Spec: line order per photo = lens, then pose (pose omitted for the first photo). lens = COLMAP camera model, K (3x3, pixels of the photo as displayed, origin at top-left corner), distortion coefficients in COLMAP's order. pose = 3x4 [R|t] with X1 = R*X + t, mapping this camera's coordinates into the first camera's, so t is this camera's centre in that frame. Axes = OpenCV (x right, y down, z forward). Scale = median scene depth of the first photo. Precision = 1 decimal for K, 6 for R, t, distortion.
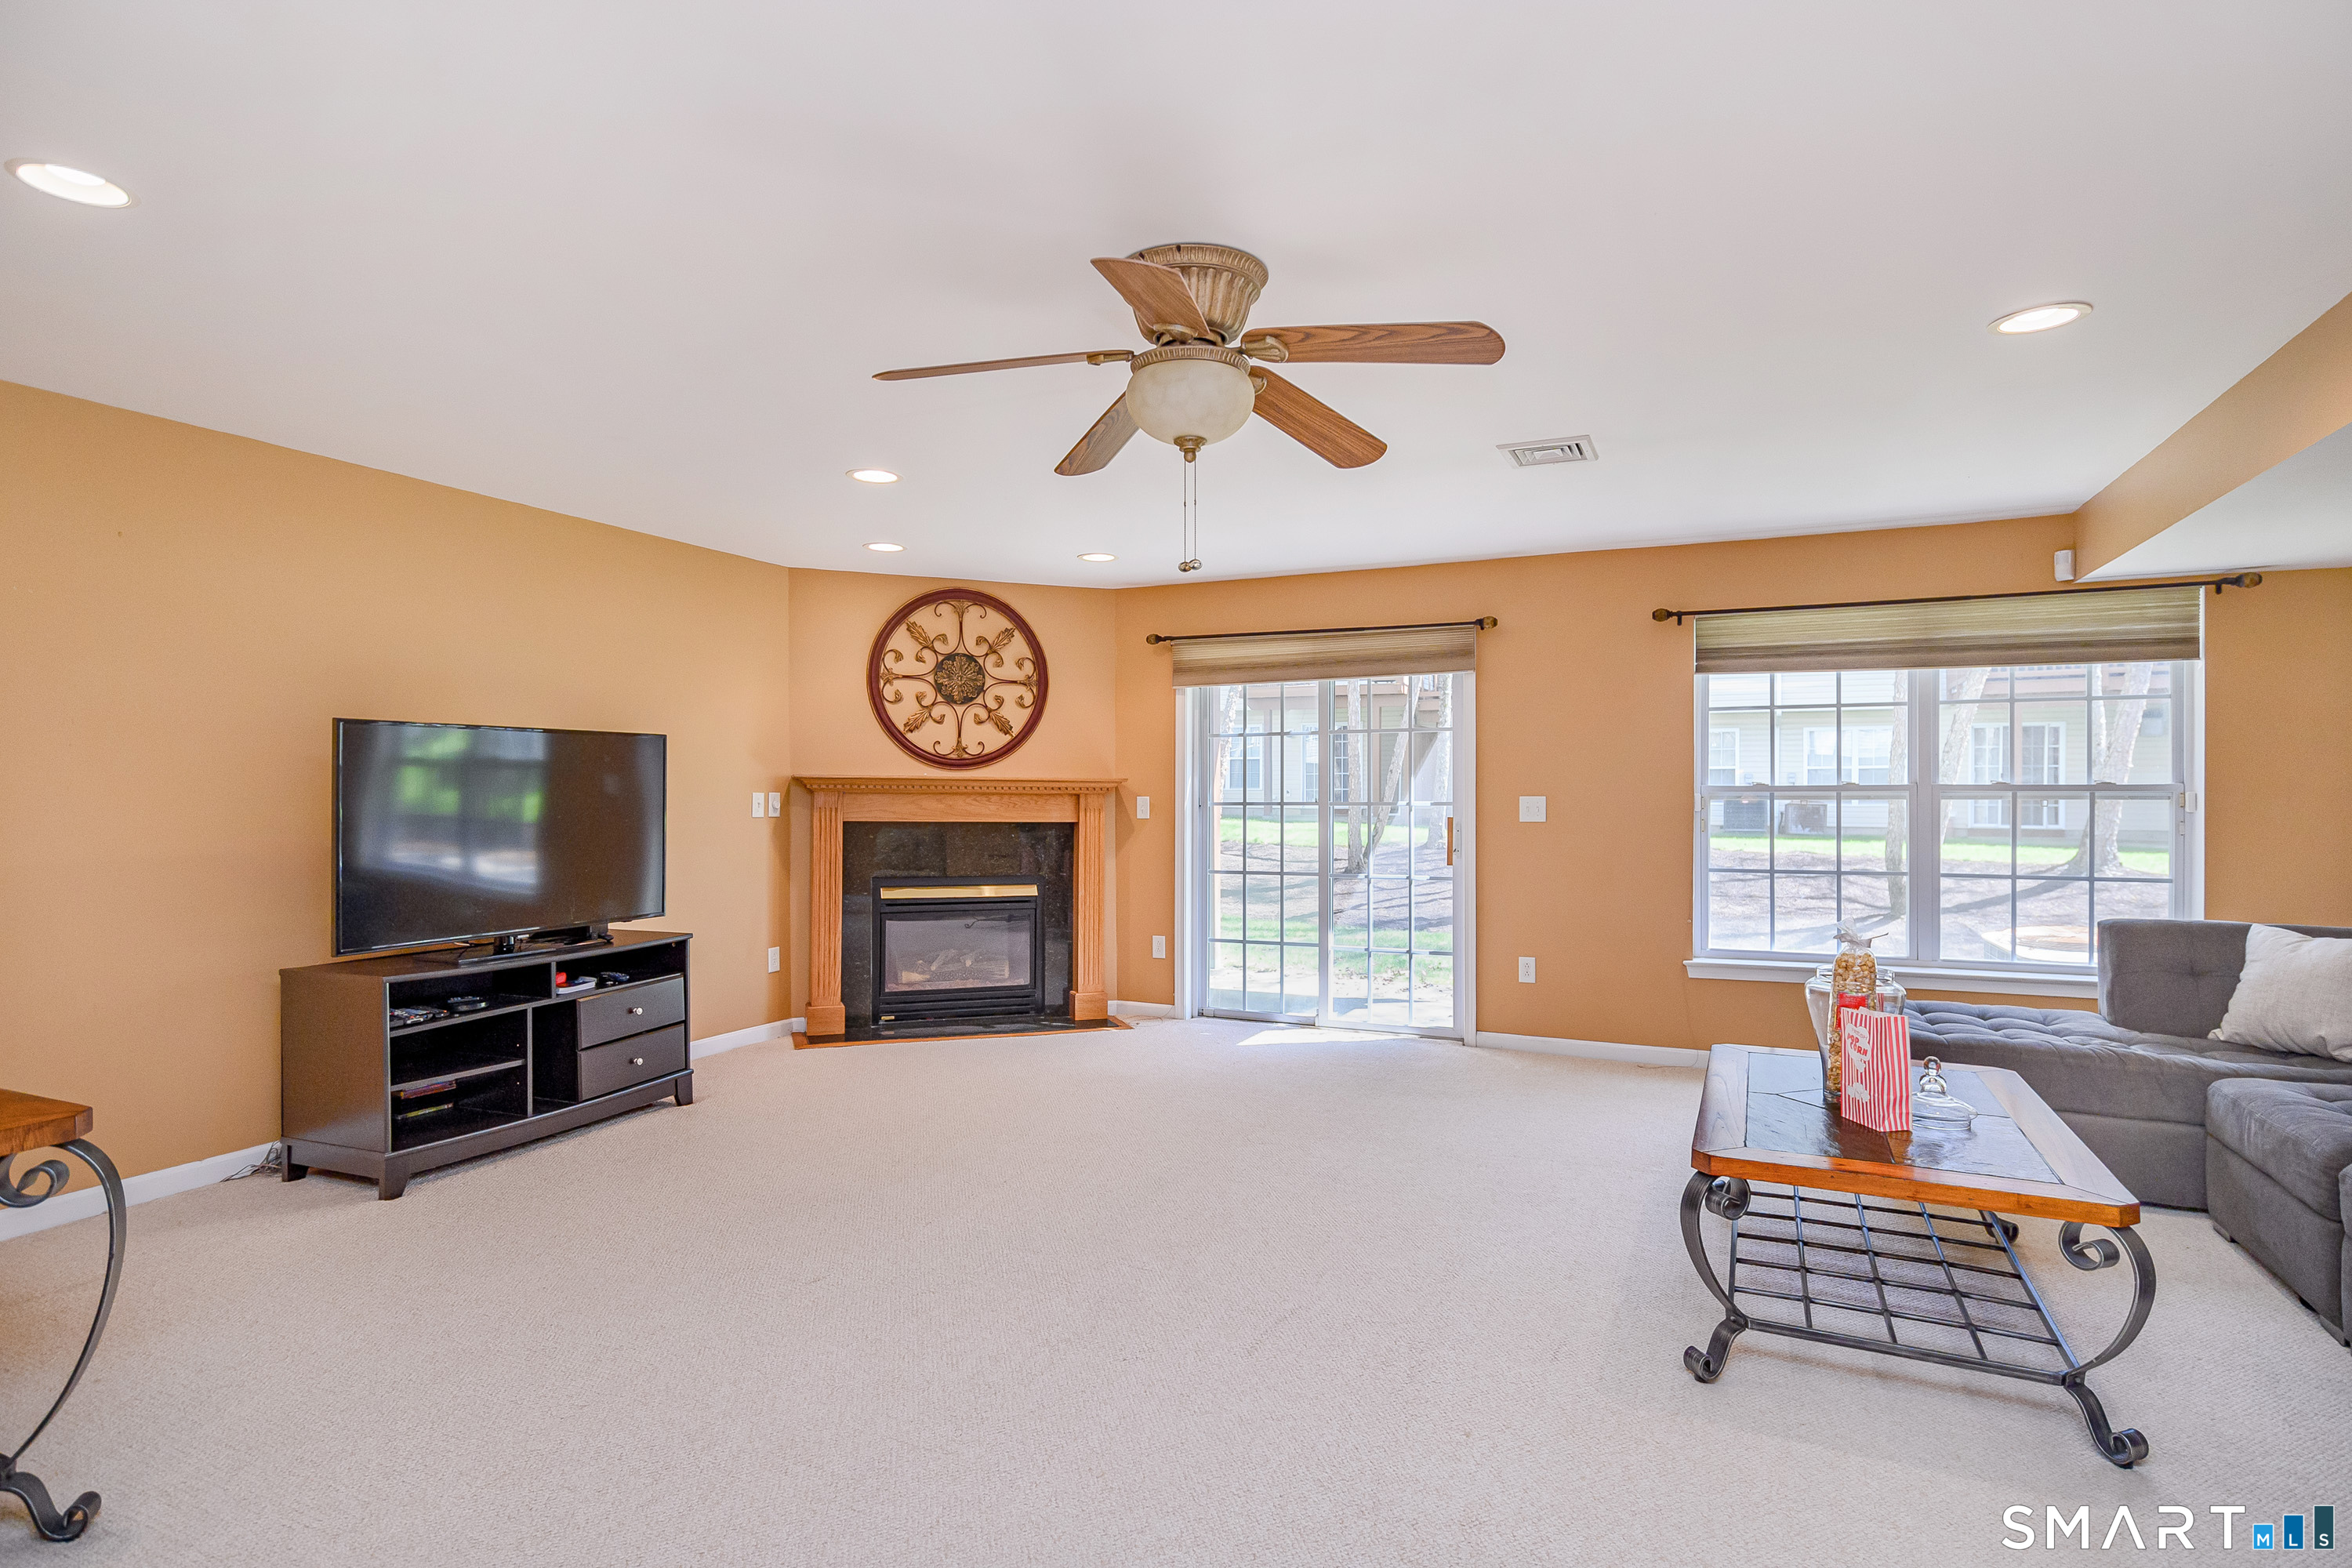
lens RADIAL K [[1196.8, 0, 1175.6], [0, 1196.8, 802.2], [0, 0, 1]] dist [0.000247, -0.000211]
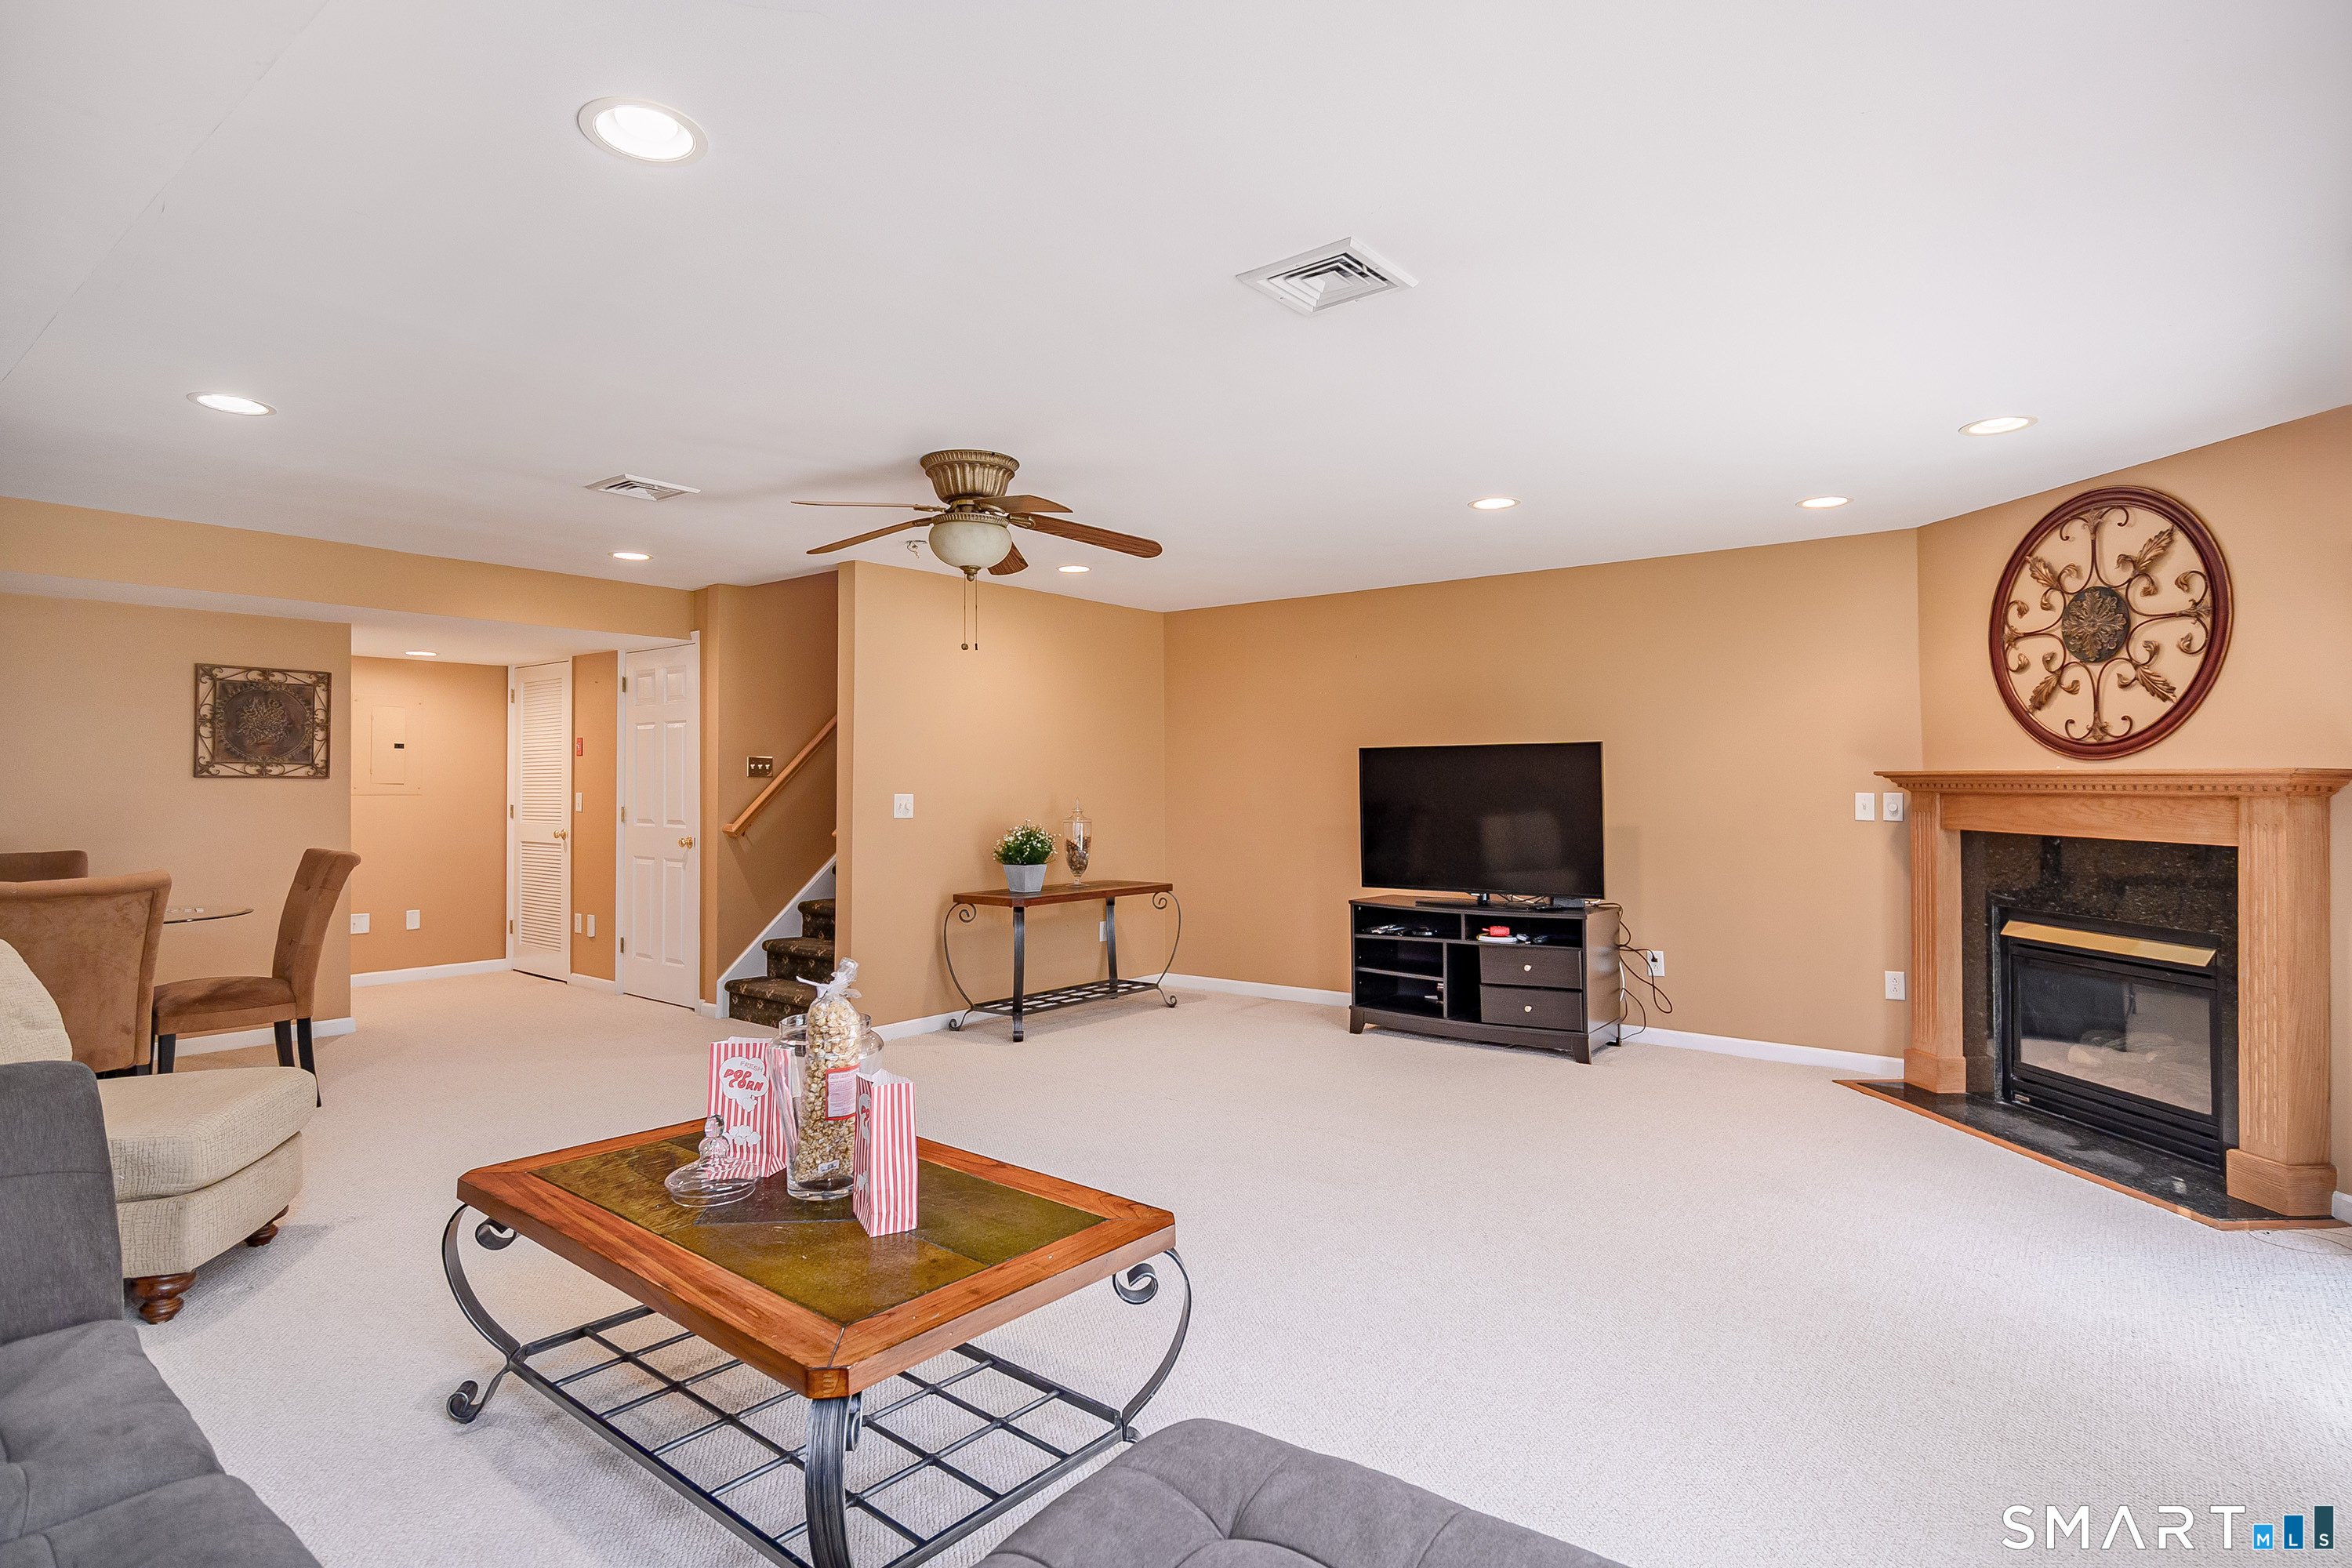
lens RADIAL K [[1196.8, 0, 1170.1], [0, 1196.8, 781.9], [0, 0, 1]] dist [0.000247, -0.000211]
pose [[-0.224287, -0.007624, -0.974493, 0.593958], [-0.009866, 0.999936, -0.005553, -0.005679], [0.974473, 0.008369, -0.224348, 0.645141]]
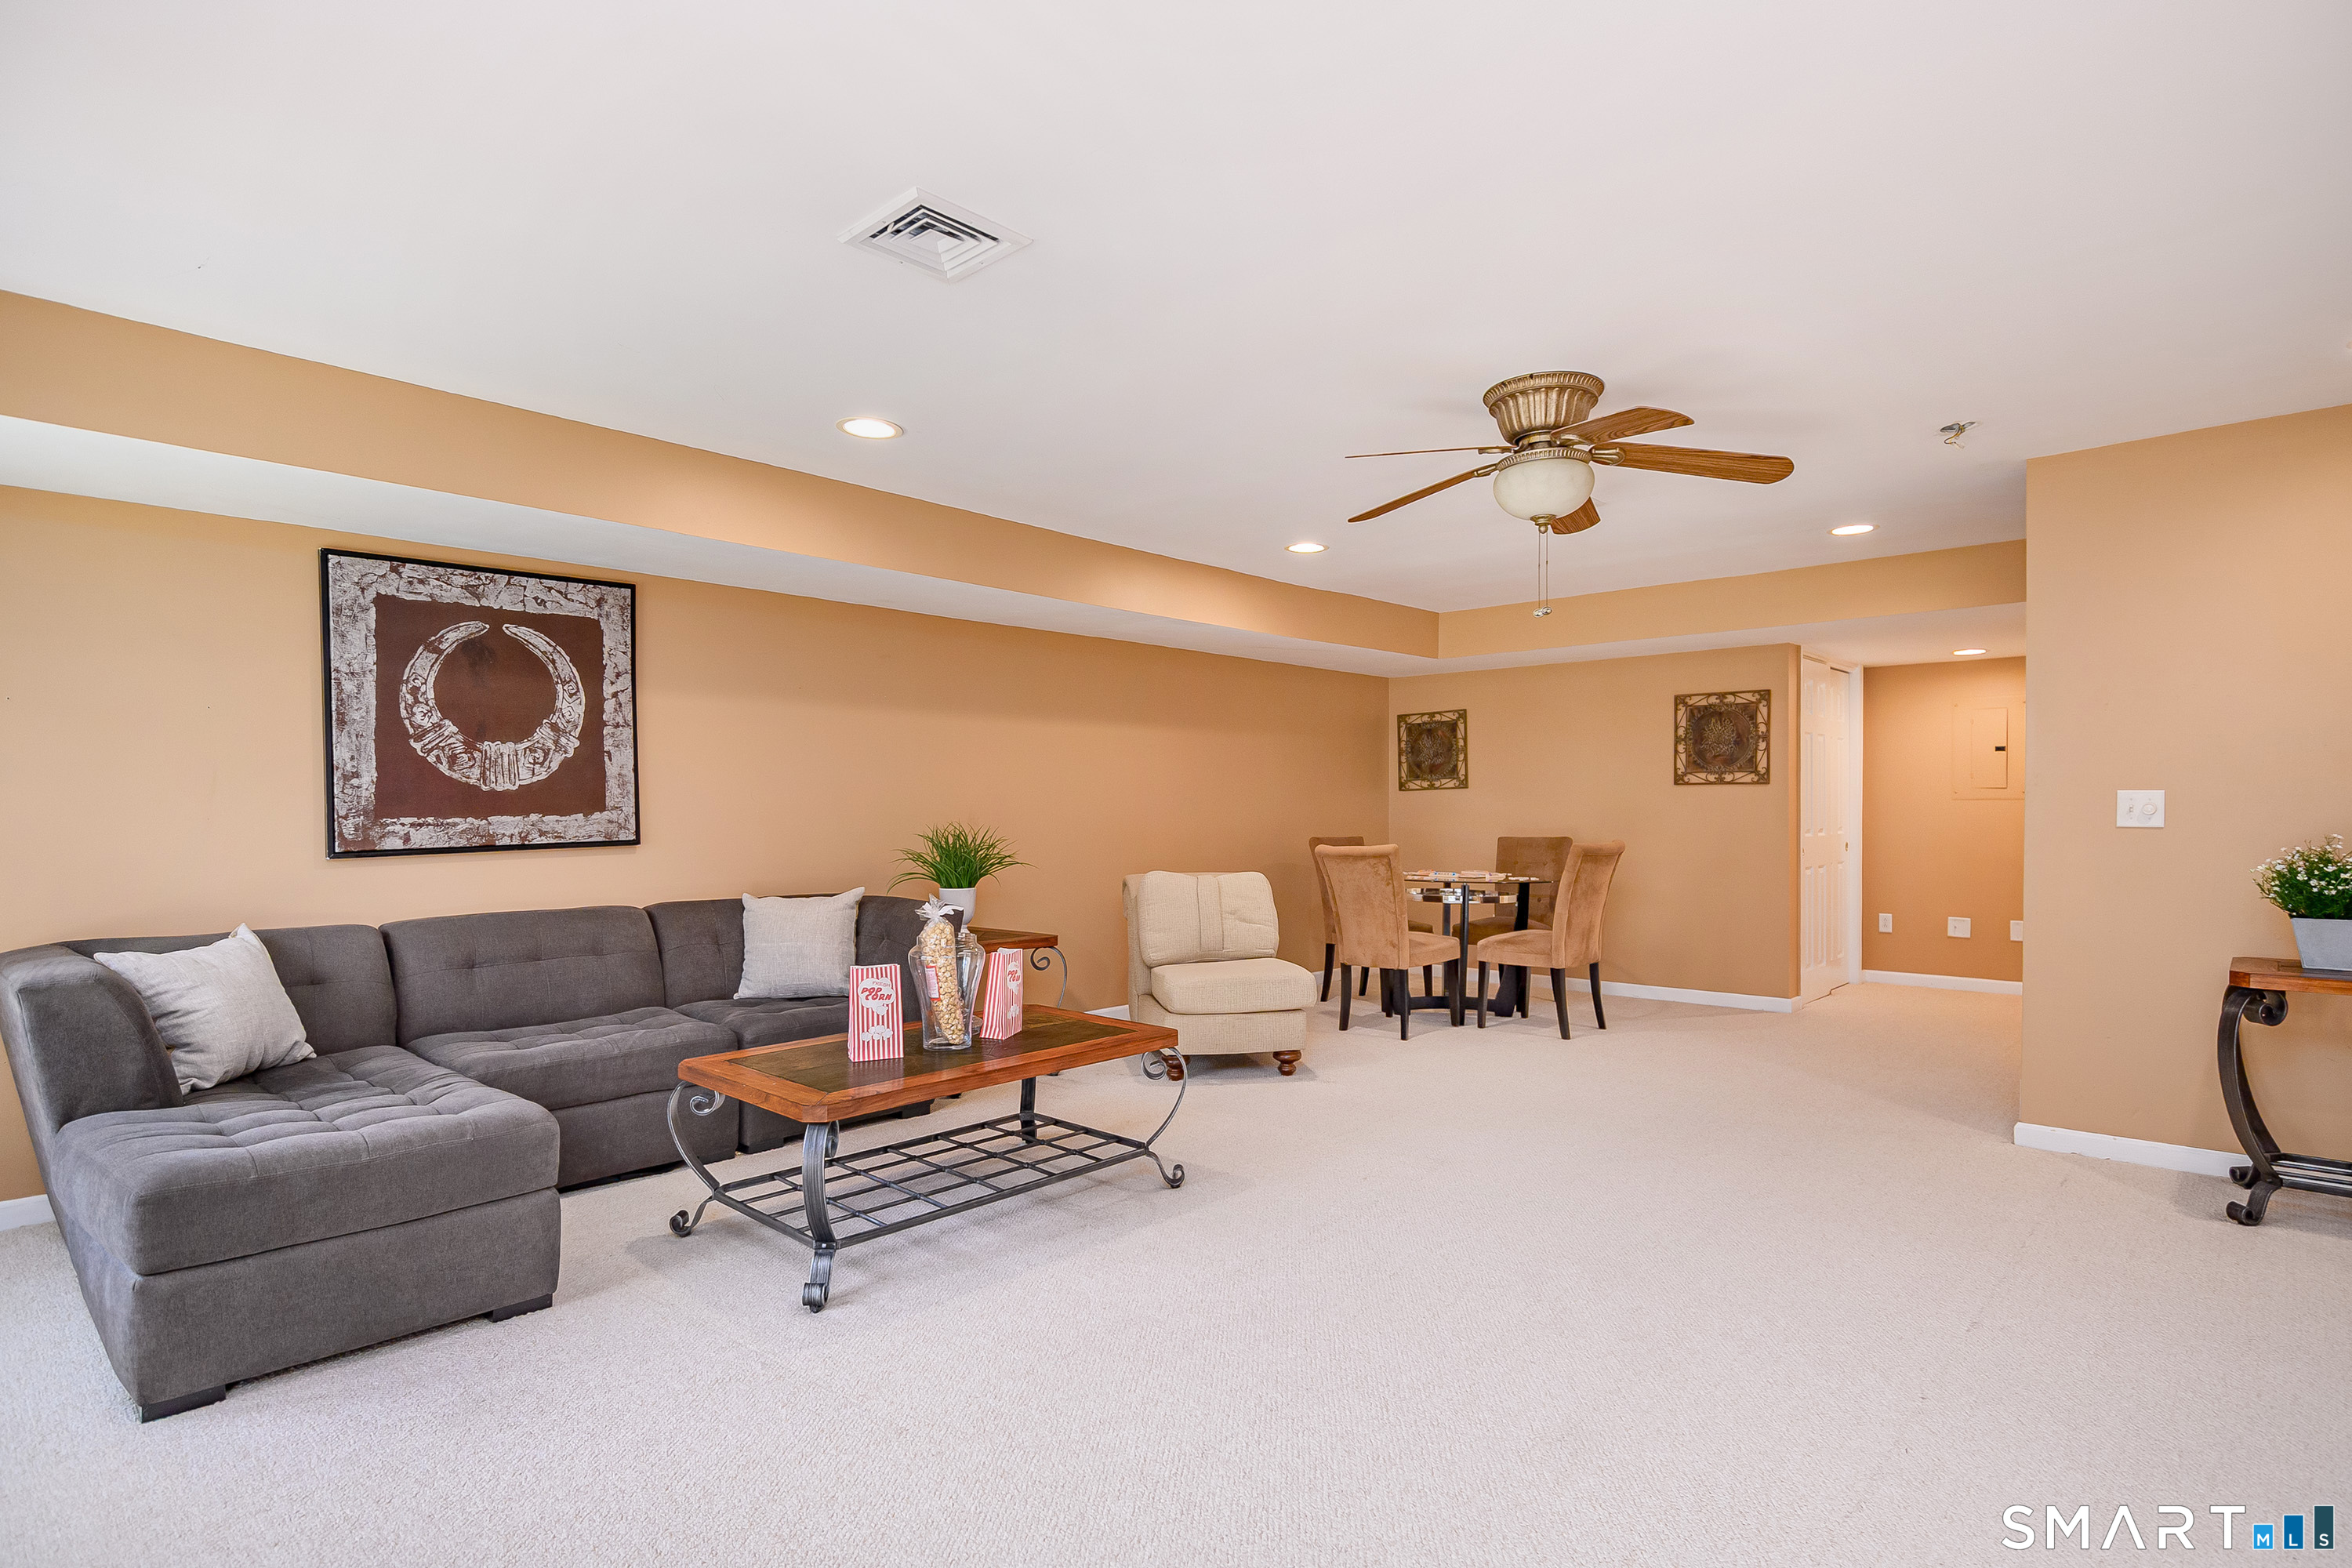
lens RADIAL K [[1196.8, 0, 1174.2], [0, 1196.8, 795.1], [0, 0, 1]] dist [0.000247, -0.000211]
pose [[-0.948419, 0.003590, 0.316999, 0.341916], [0.005849, 0.999964, 0.006173, -0.006108], [-0.316965, 0.007709, -0.948406, 0.777246]]
